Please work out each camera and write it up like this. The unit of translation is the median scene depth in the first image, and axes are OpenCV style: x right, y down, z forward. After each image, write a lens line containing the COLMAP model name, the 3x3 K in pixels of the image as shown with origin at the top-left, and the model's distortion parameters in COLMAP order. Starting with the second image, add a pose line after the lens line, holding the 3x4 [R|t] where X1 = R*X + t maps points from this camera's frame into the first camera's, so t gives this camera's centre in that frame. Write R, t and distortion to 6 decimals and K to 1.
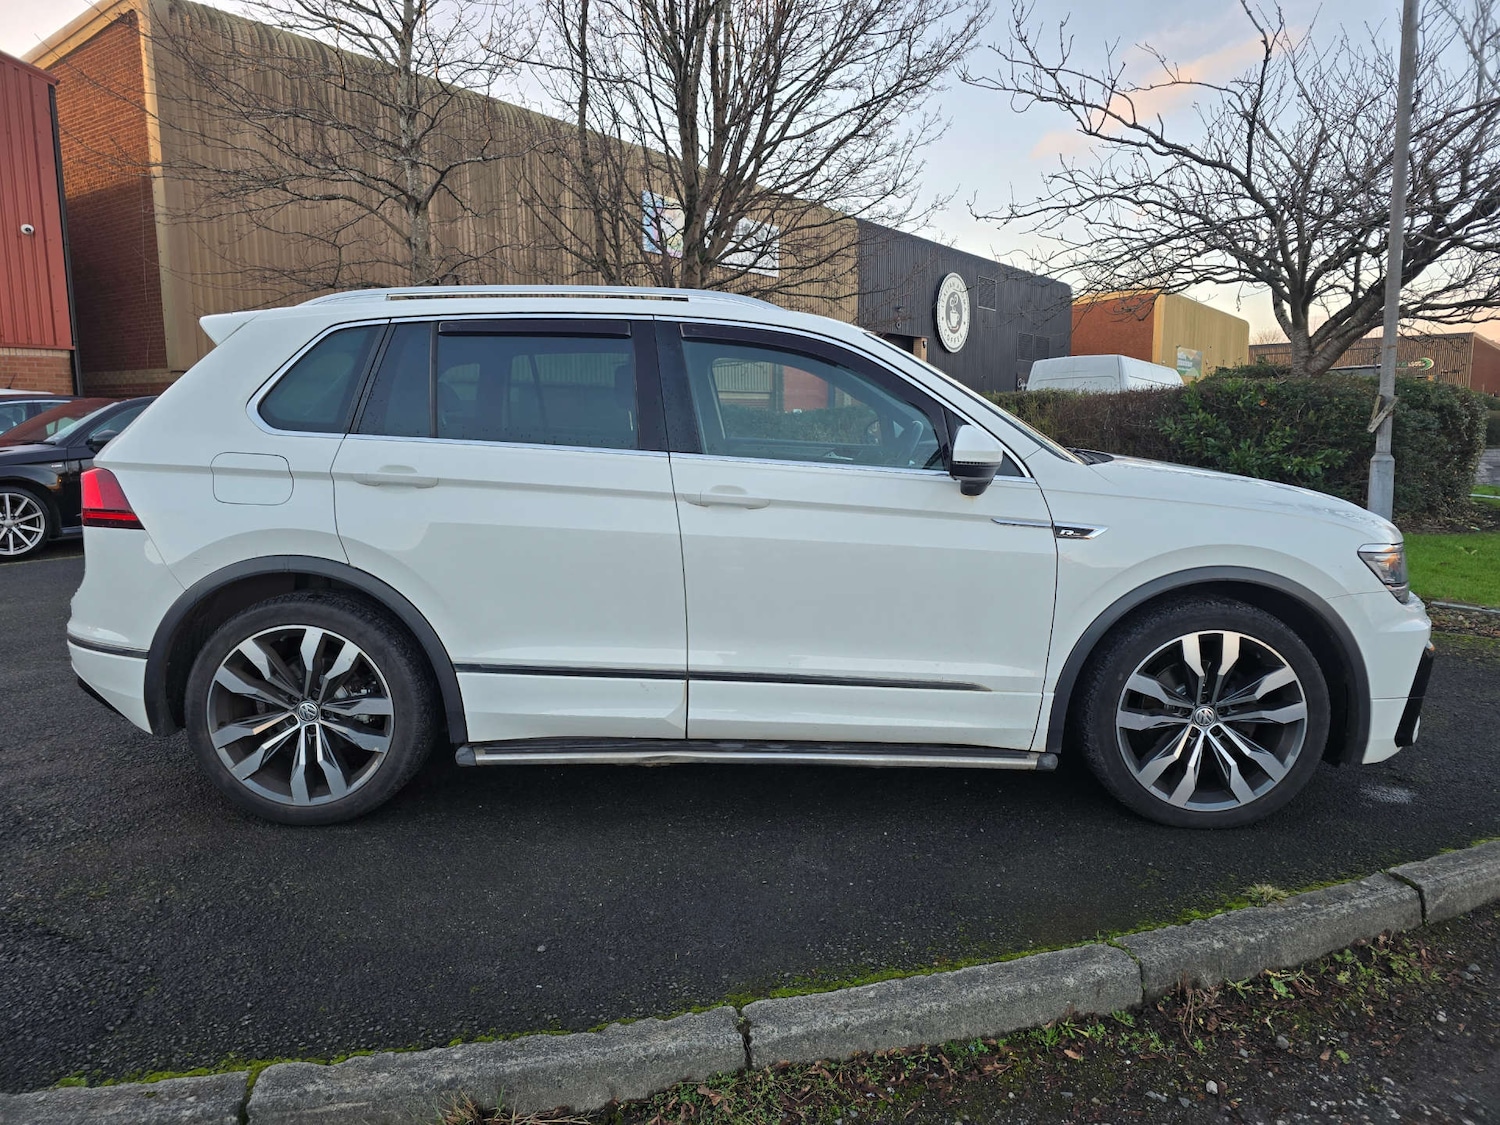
lens RADIAL K [[995.3, 0, 762.9], [0, 995.3, 555.9], [0, 0, 1]] dist [0.053018, -0.042119]
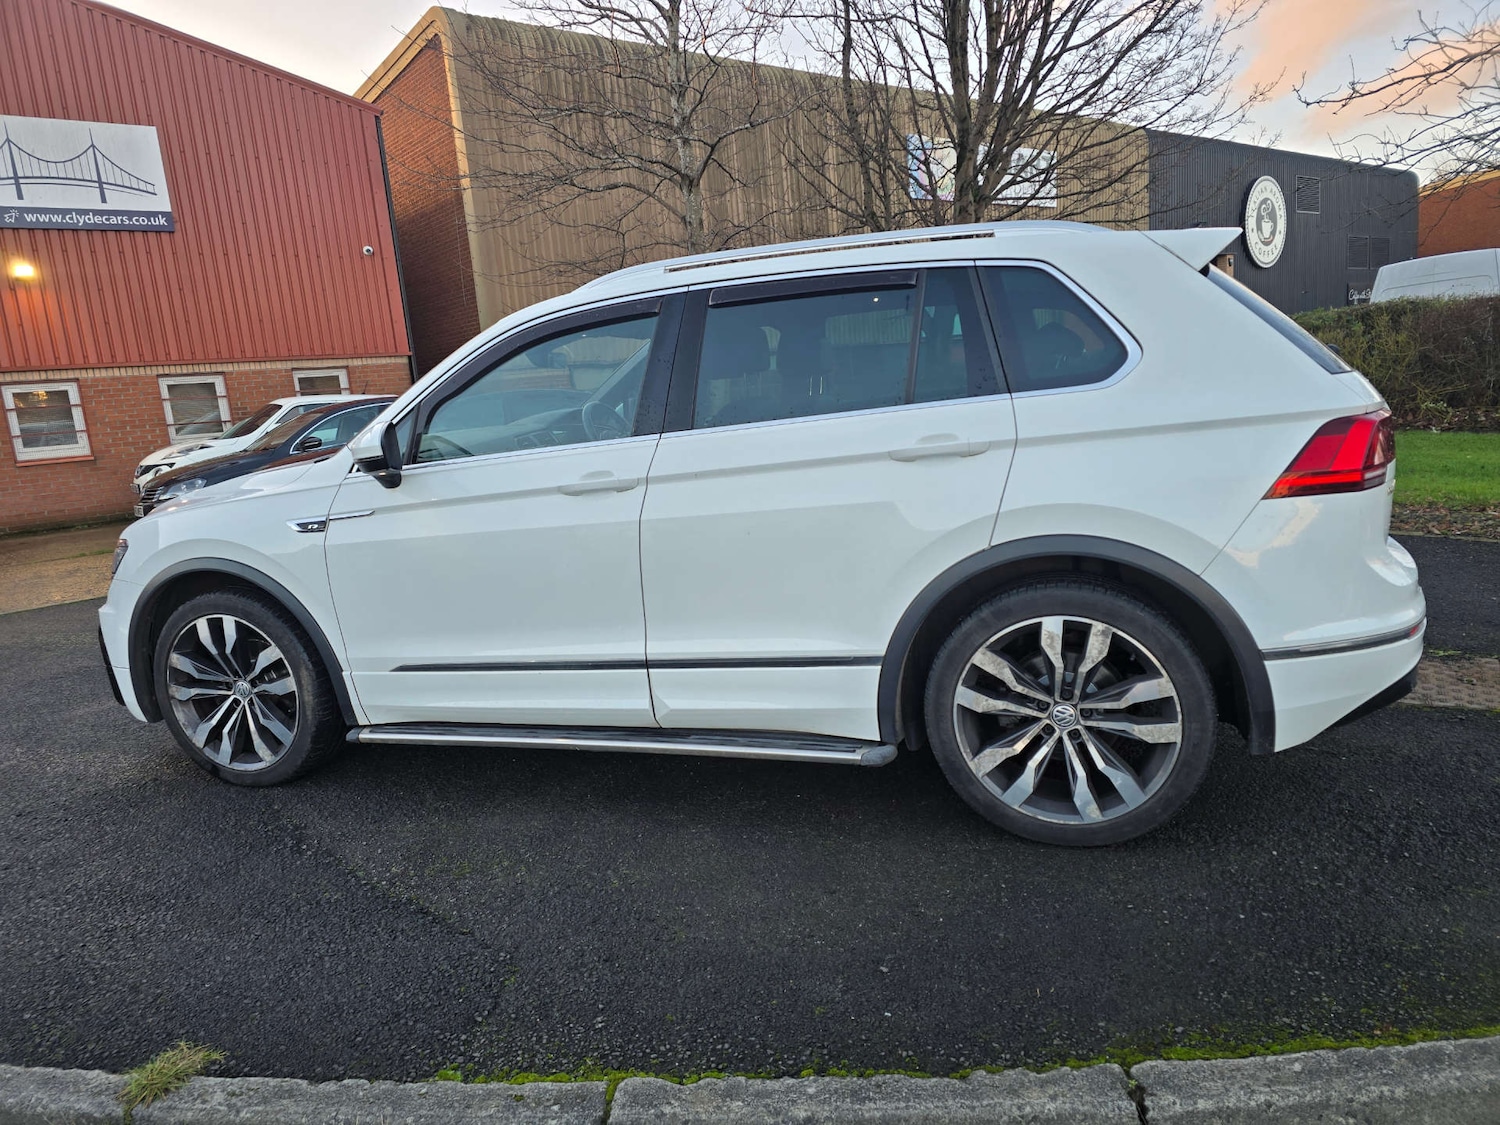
lens RADIAL K [[995.3, 0, 753.0], [0, 995.3, 569.0], [0, 0, 1]] dist [0.062703, -0.051503]
pose [[0.960501, -0.027544, -0.276909, -0.055090], [0.042597, 0.997915, 0.048491, -0.018182], [0.274996, -0.058371, 0.959672, 0.081564]]
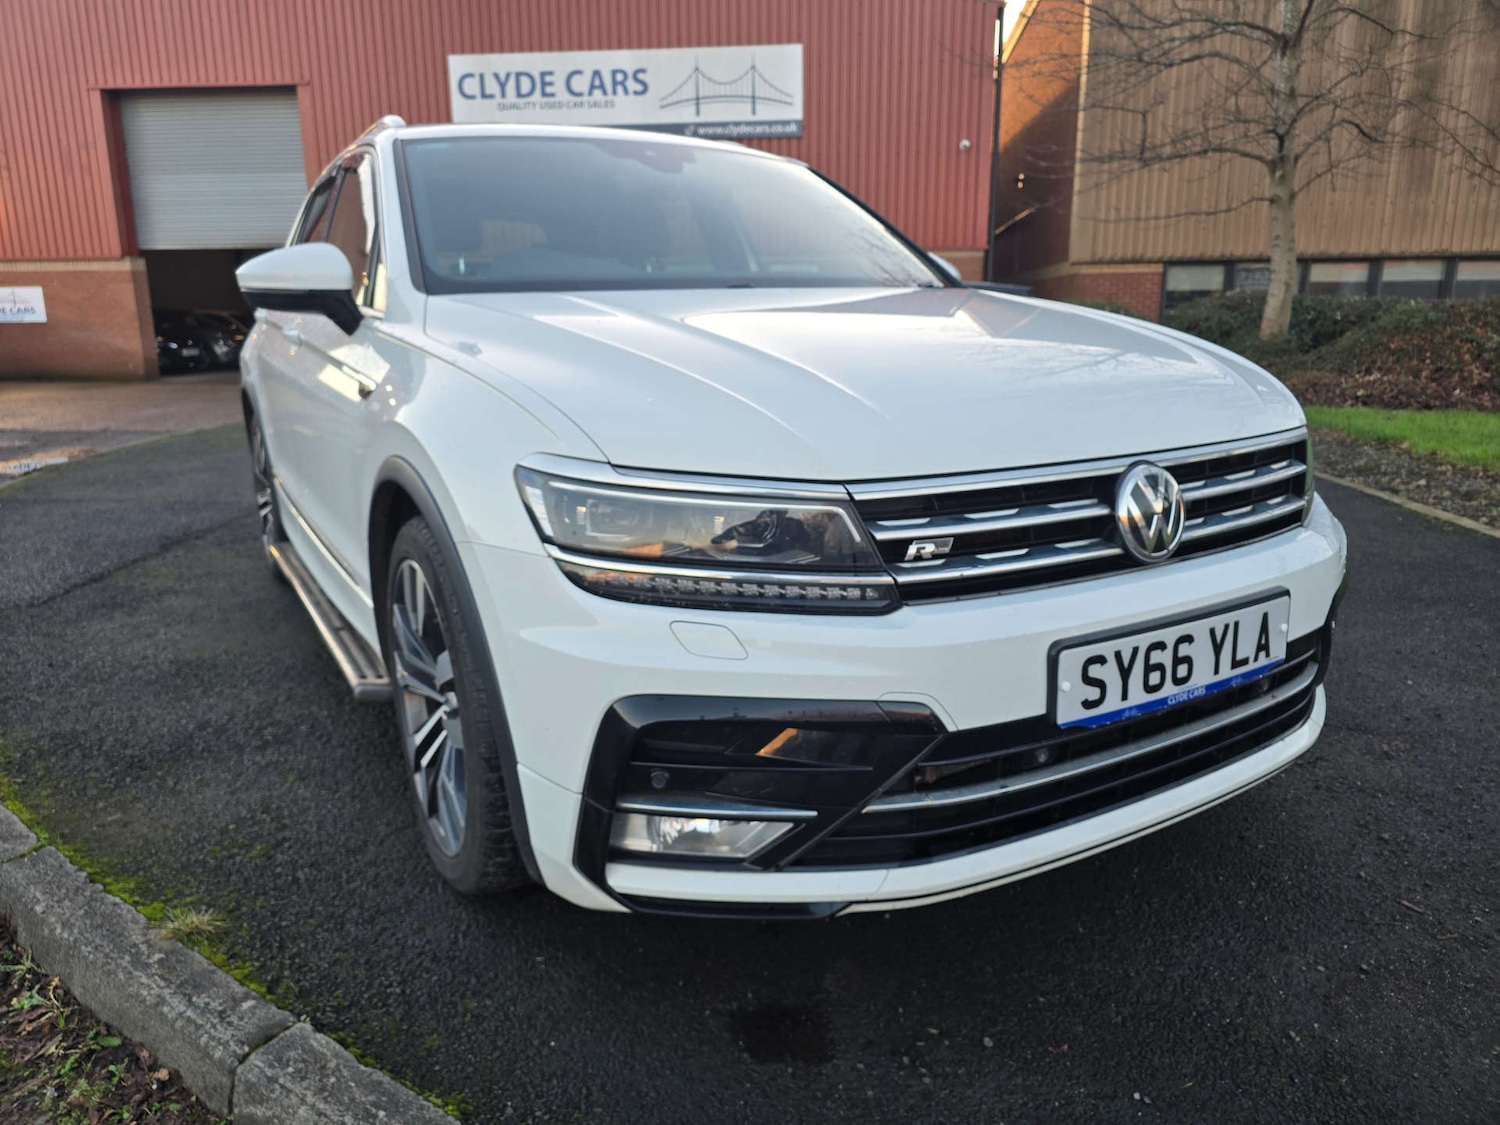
lens RADIAL K [[1007.9, 0, 750.1], [0, 1007.9, 552.2], [0, 0, 1]] dist [0.046016, -0.044713]
pose [[0.518656, 0.187297, -0.834216, 1.058461], [-0.110214, 0.982216, 0.152003, -0.048997], [0.847850, 0.013105, 0.530074, 0.827679]]
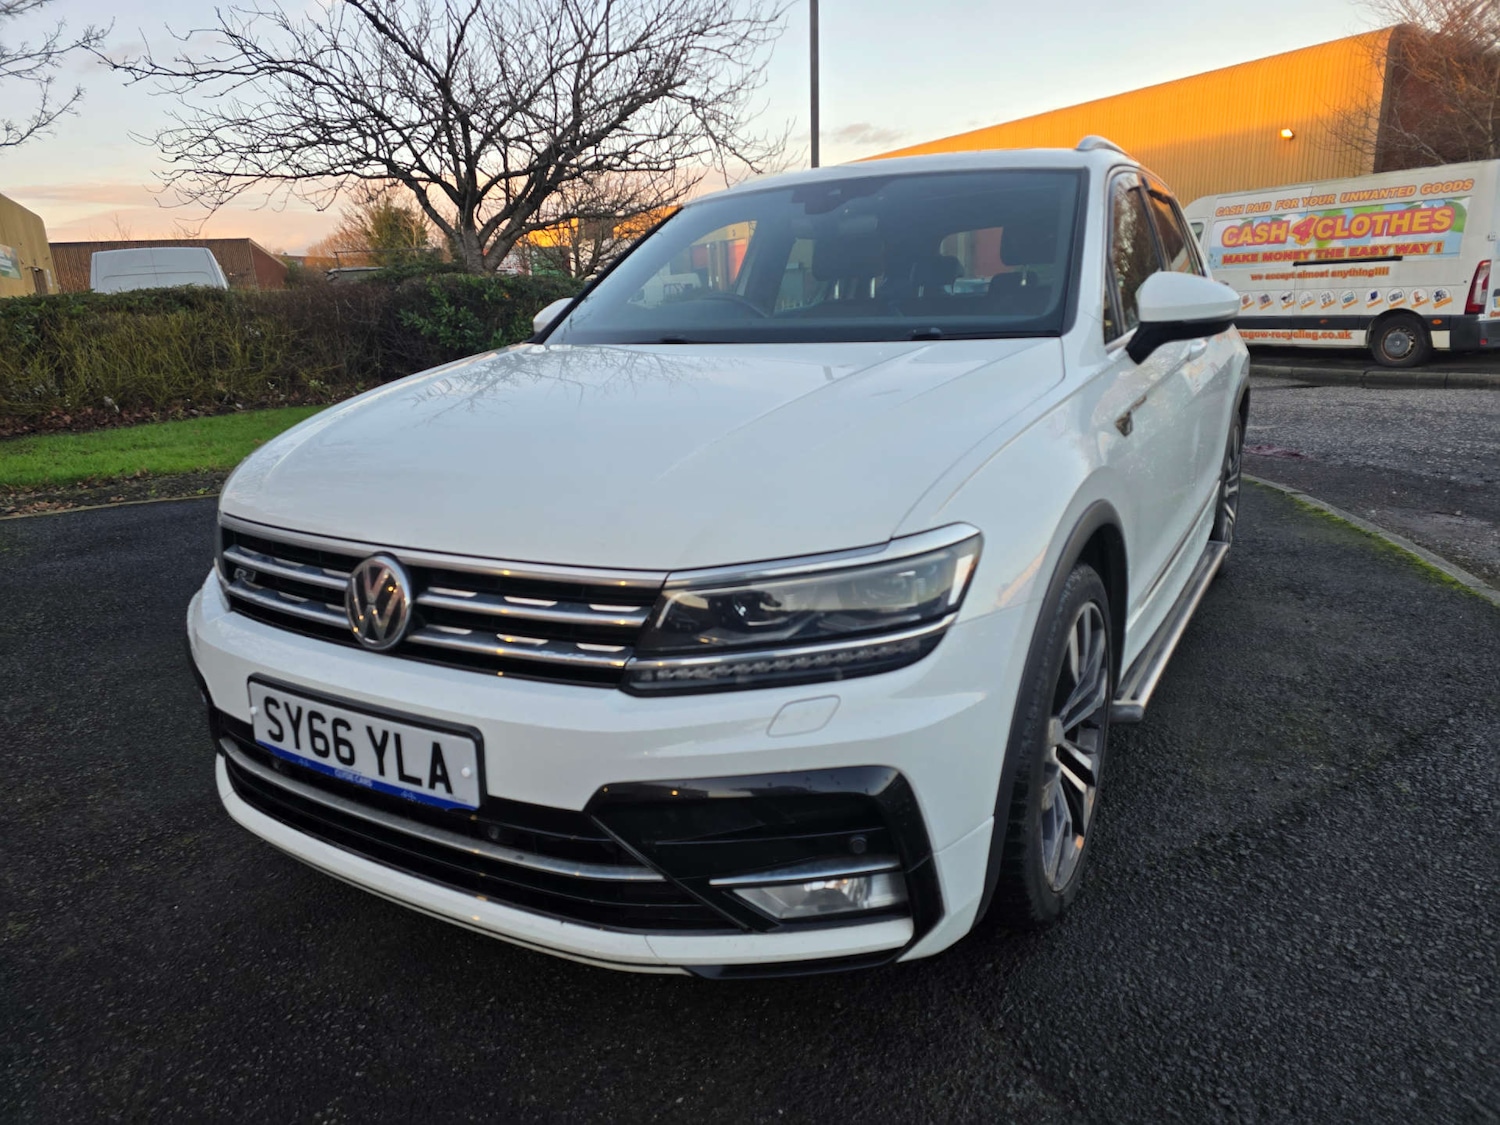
lens RADIAL K [[995.5, 0, 745.4], [0, 995.5, 558.6], [0, 0, 1]] dist [0.027099, -0.003666]
pose [[0.470780, -0.243532, 0.847973, -1.557649], [0.162961, 0.968613, 0.187705, -0.117720], [-0.867070, 0.049818, 0.495690, 0.866325]]
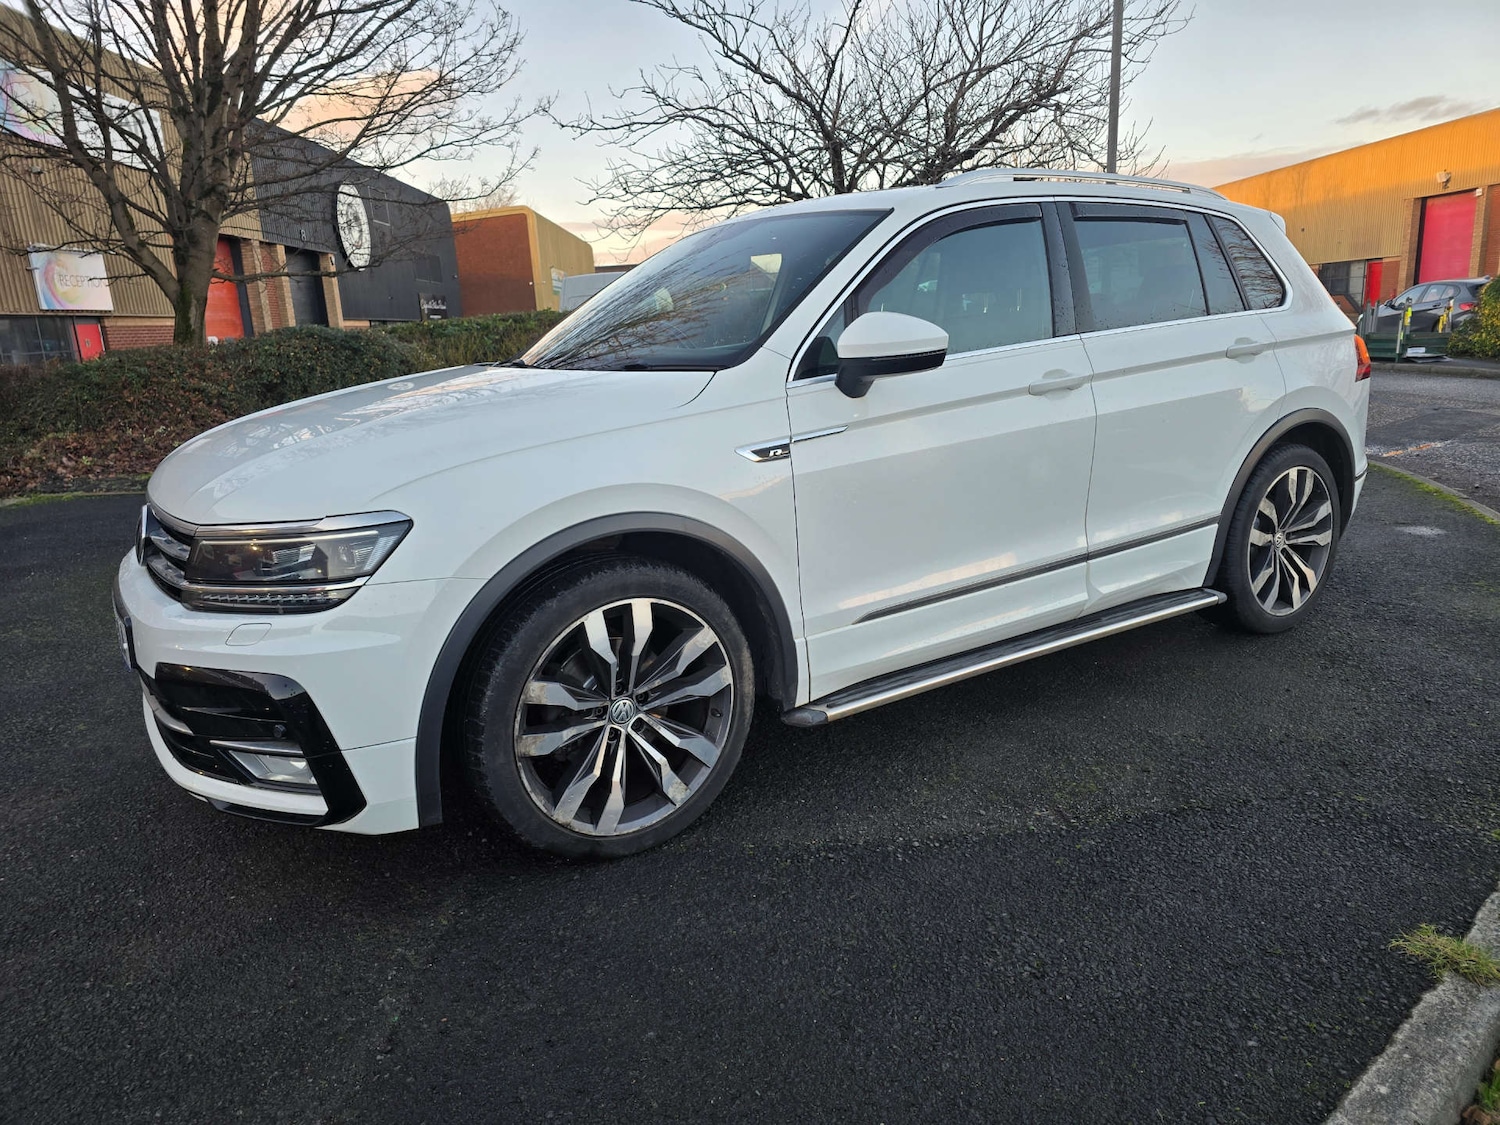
lens RADIAL K [[995.7, 0, 758.4], [0, 995.7, 563.7], [0, 0, 1]] dist [0.058247, -0.051396]
pose [[0.803894, -0.172217, 0.569294, -1.274702], [0.125698, 0.984736, 0.120395, -0.040642], [-0.581338, -0.025226, 0.813271, 0.340241]]
